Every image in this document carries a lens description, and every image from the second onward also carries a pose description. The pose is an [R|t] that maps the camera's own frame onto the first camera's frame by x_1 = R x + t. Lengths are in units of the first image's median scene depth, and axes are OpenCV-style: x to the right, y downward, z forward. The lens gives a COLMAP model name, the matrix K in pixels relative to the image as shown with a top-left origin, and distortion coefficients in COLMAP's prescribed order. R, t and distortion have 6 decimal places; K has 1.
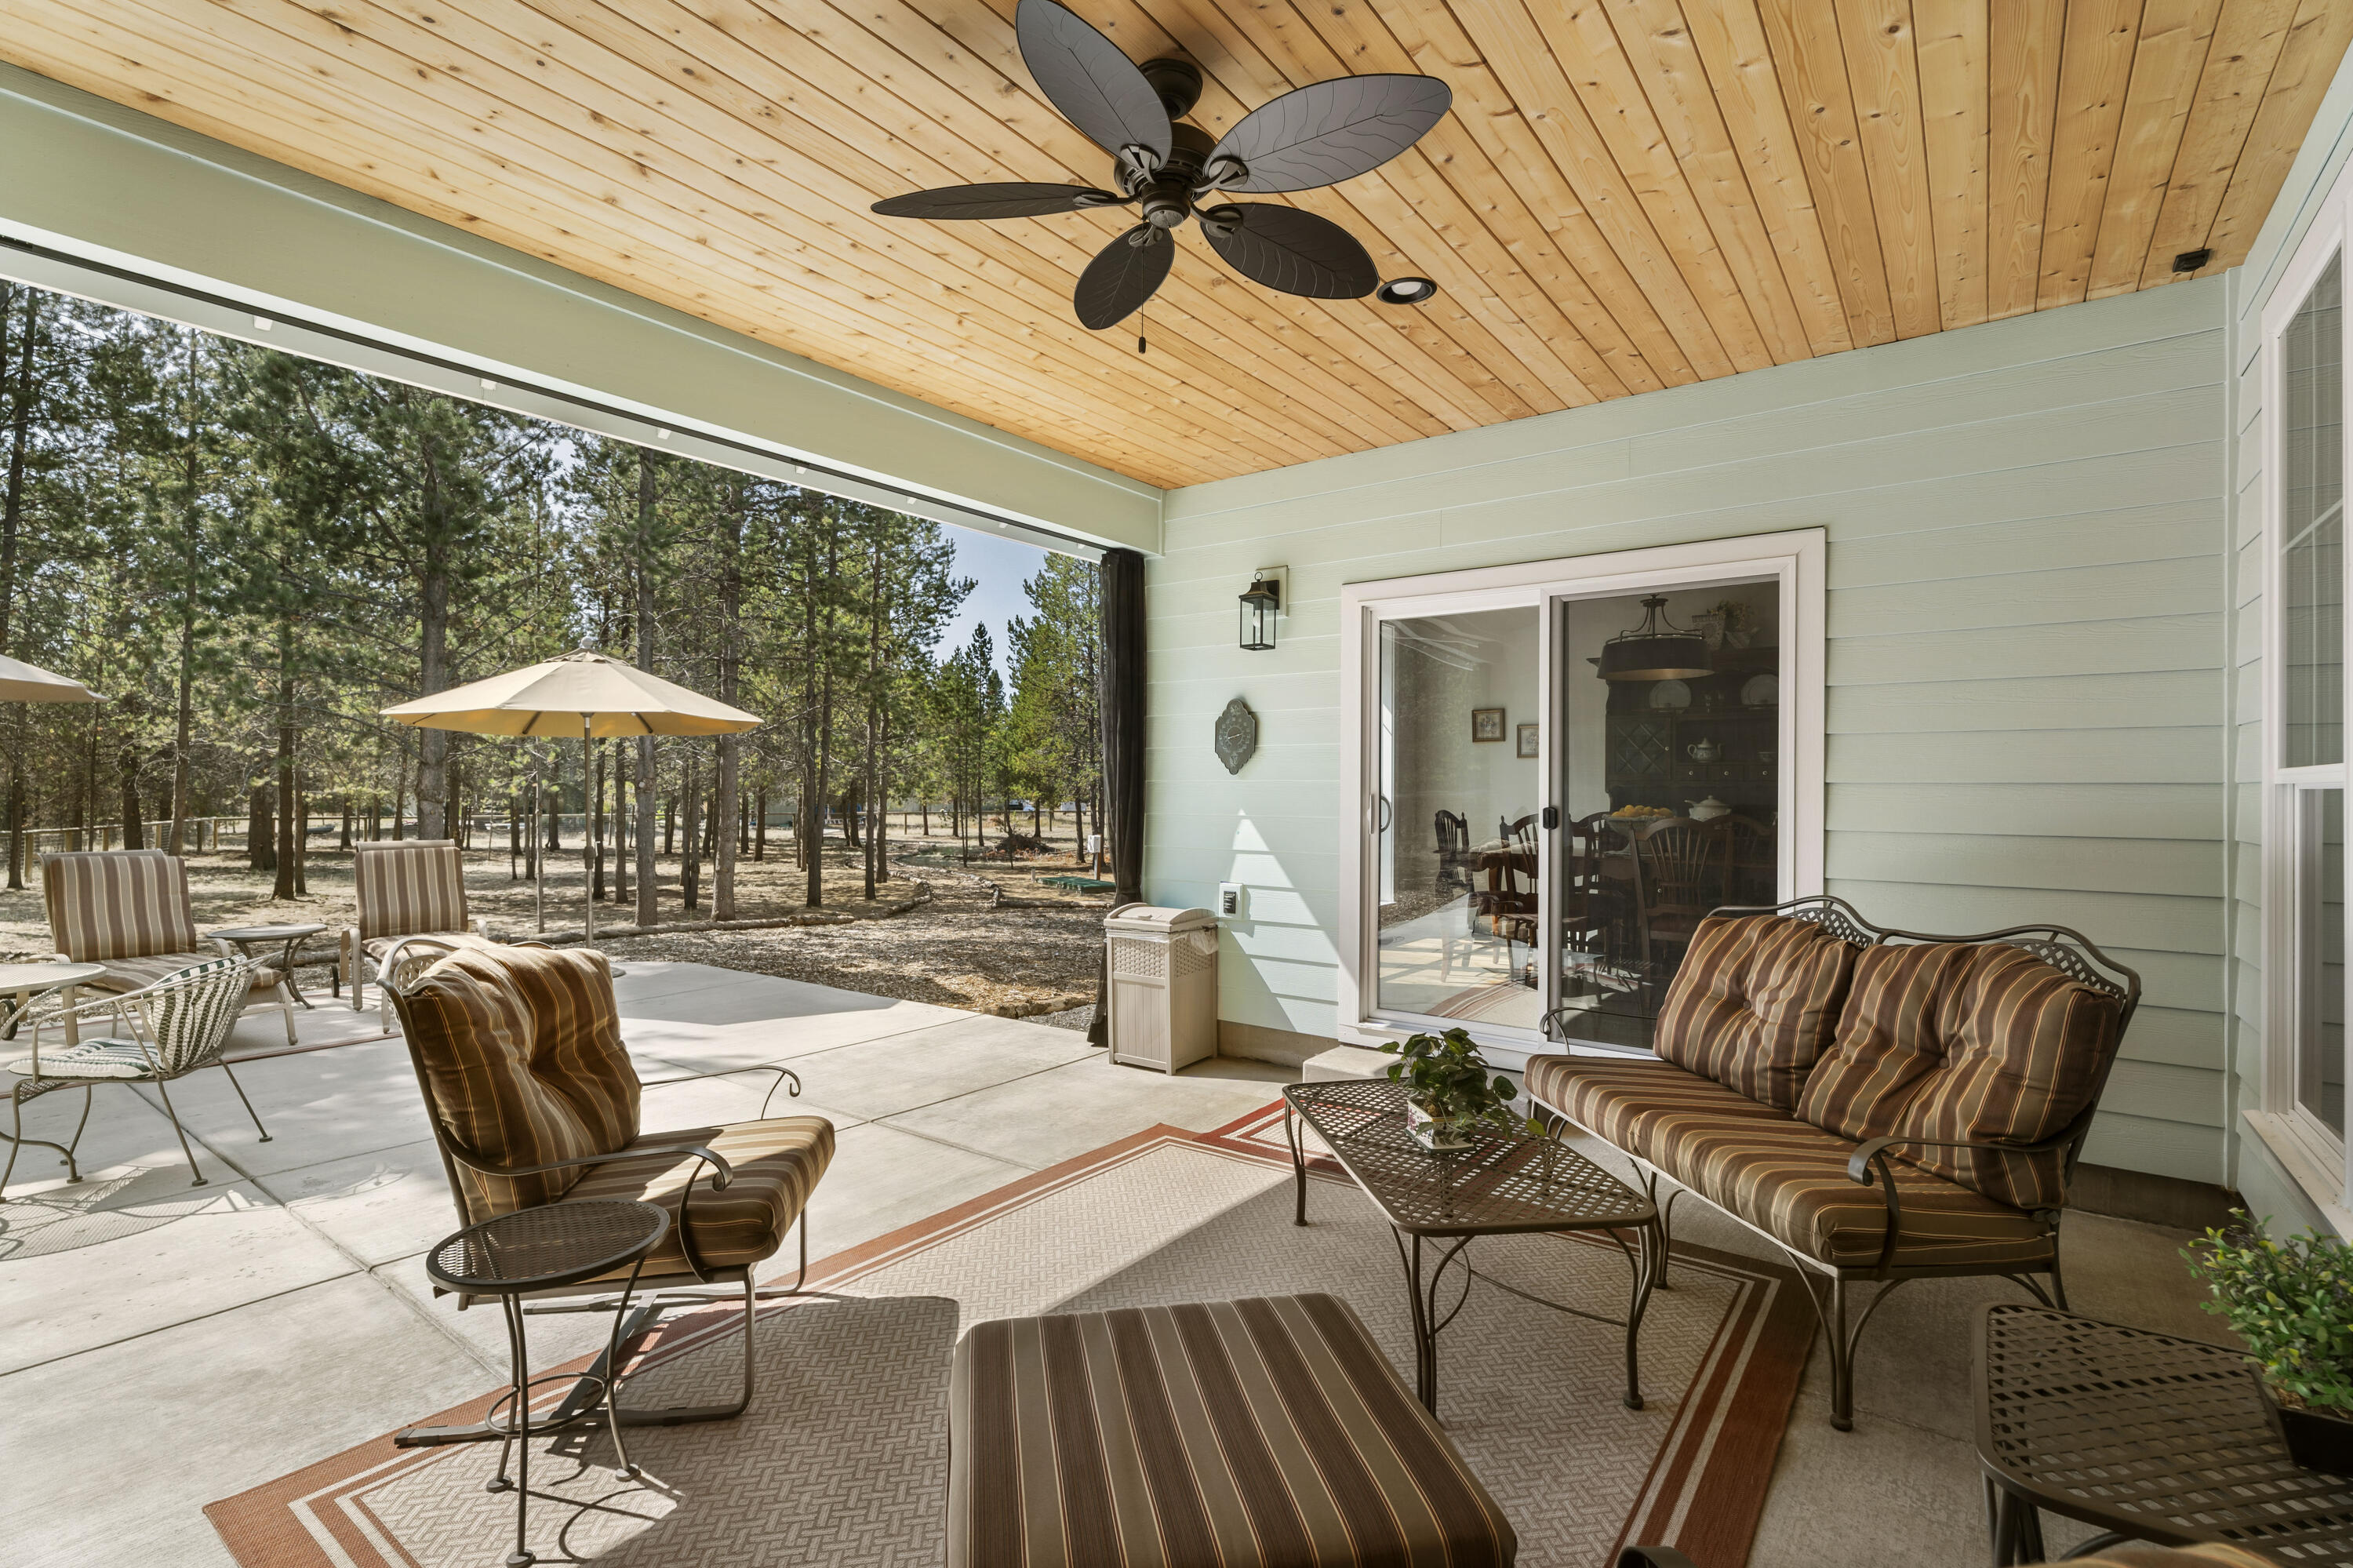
lens RADIAL K [[1070.4, 0, 1177.1], [0, 1070.4, 787.6], [0, 0, 1]] dist [-0.013075, 0.002520]
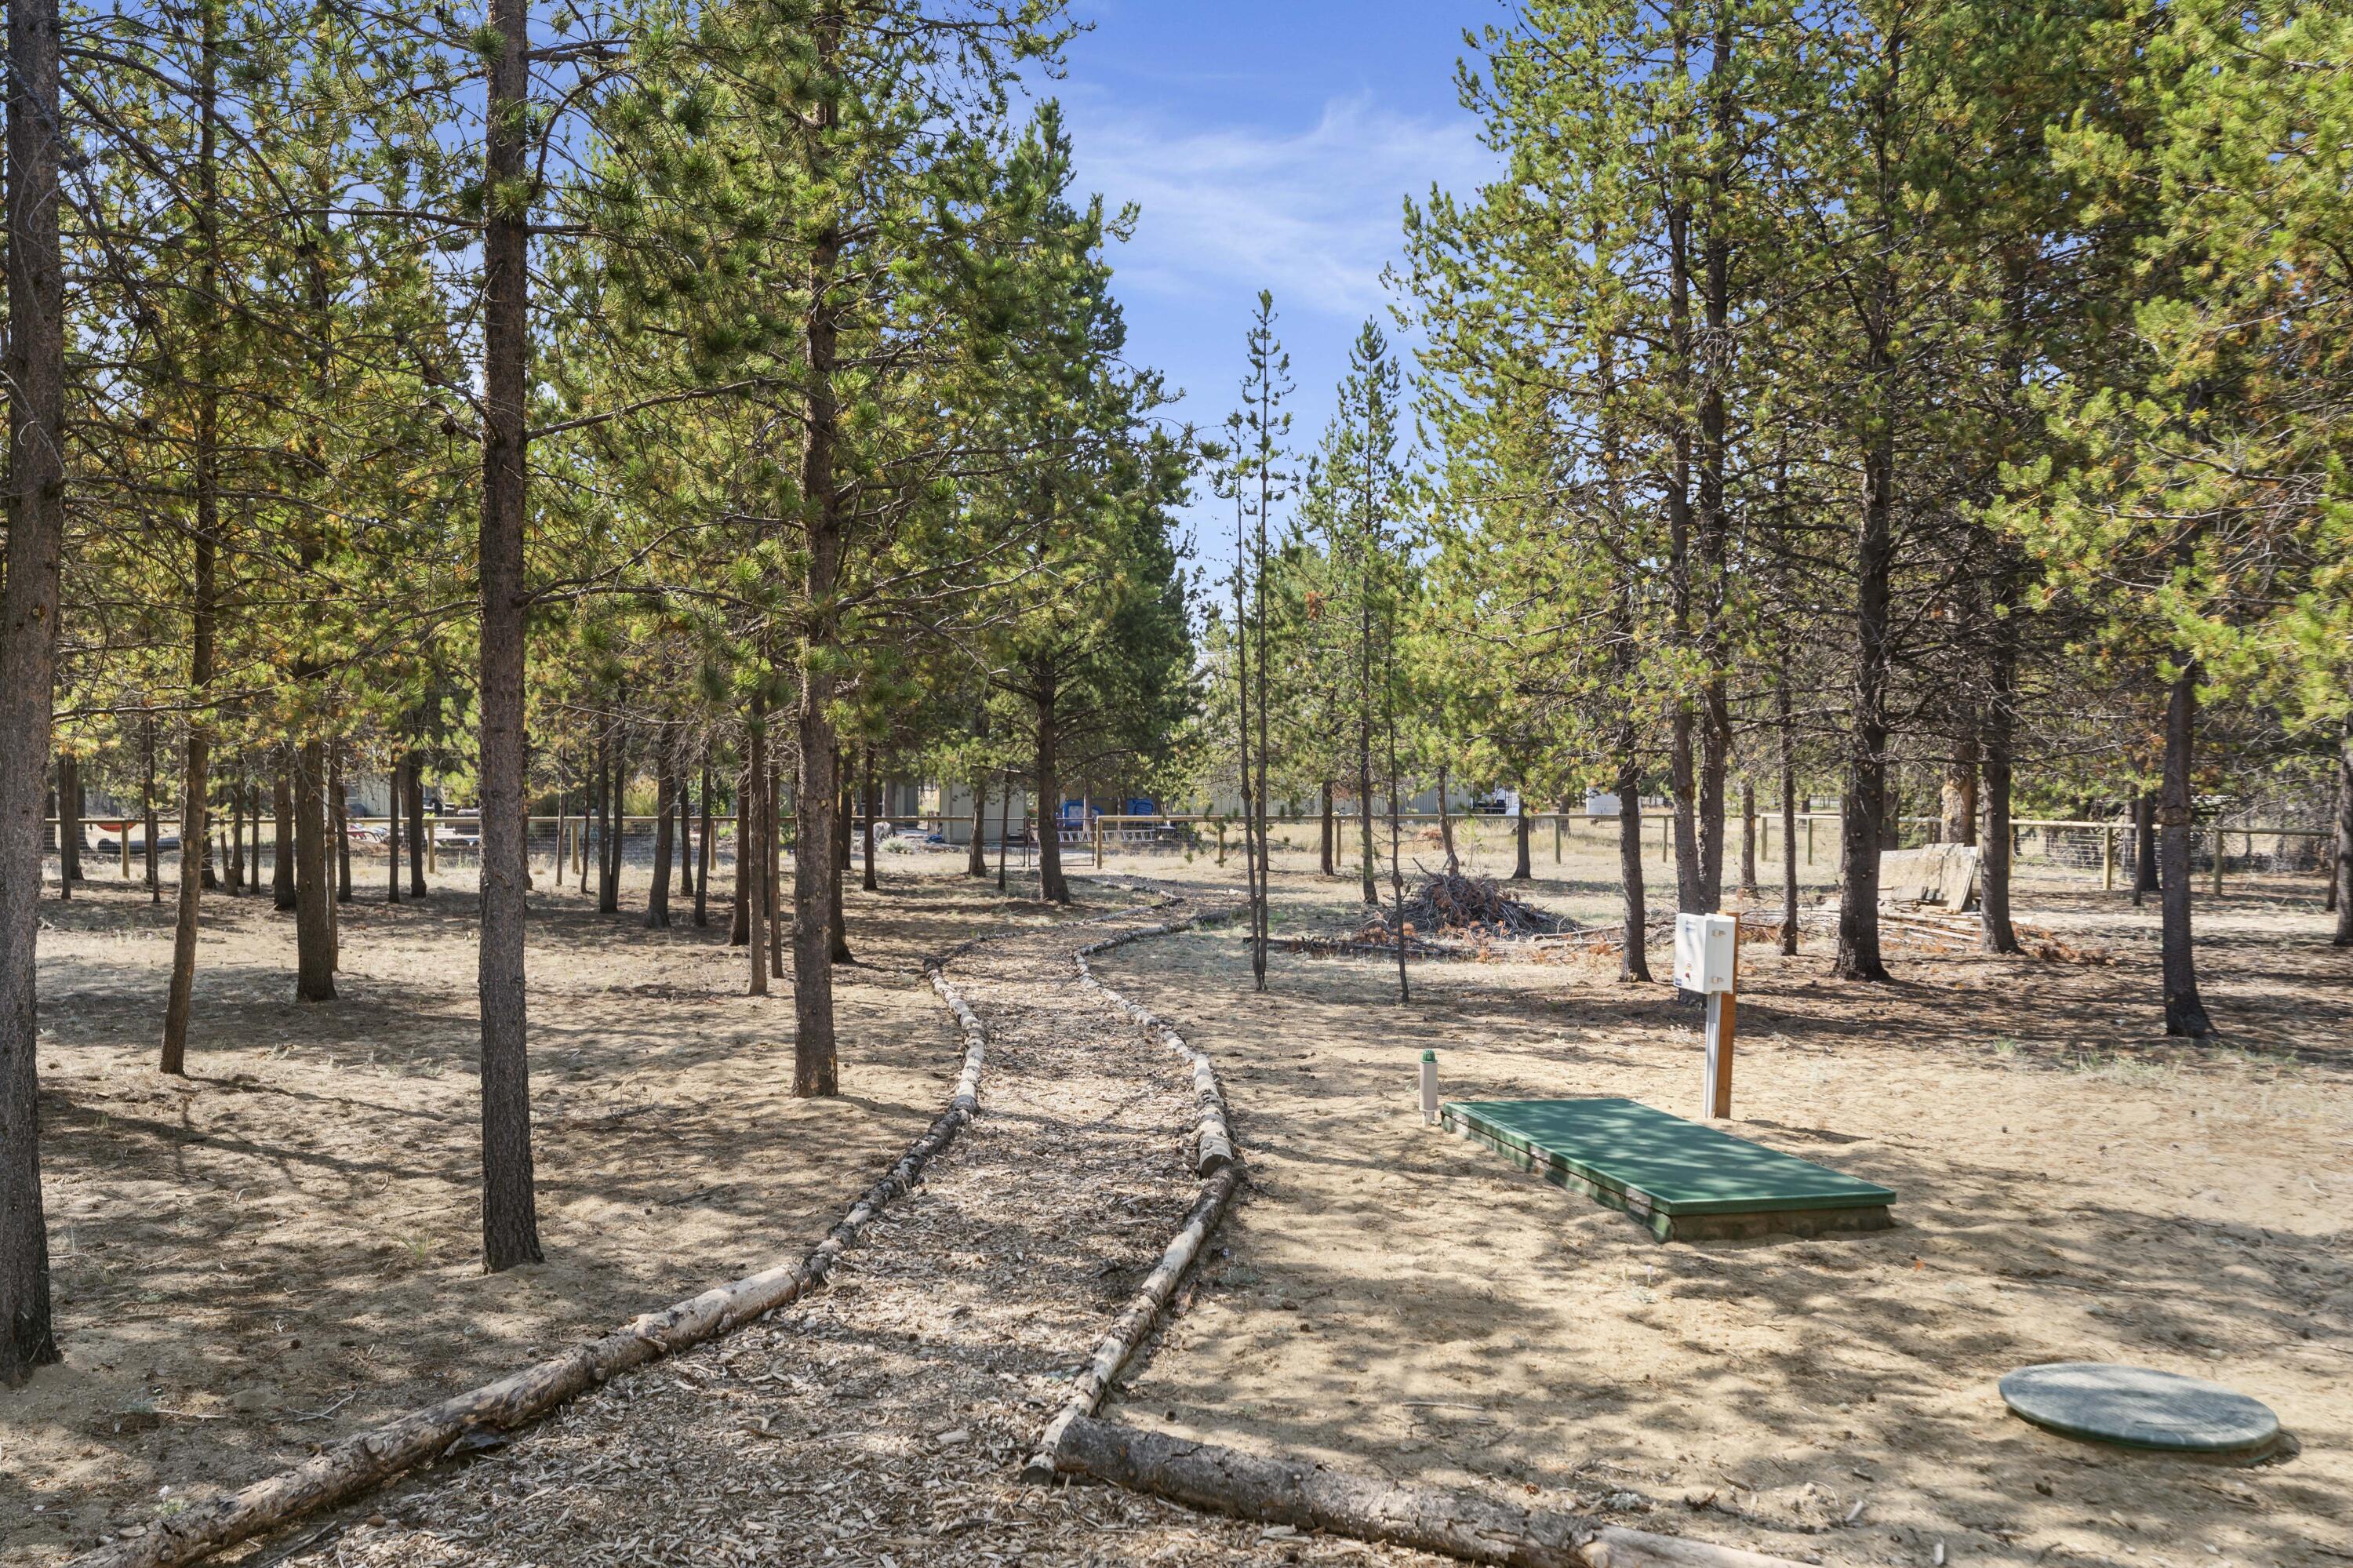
lens RADIAL K [[1897.3, 0, 1181.3], [0, 1897.3, 779.0], [0, 0, 1]] dist [0.002343, 0.019451]
pose [[0.948726, 0.008517, -0.315985, -0.029725], [-0.008013, 0.999964, 0.002897, 0.008220], [0.315998, -0.000216, 0.948760, 0.313321]]
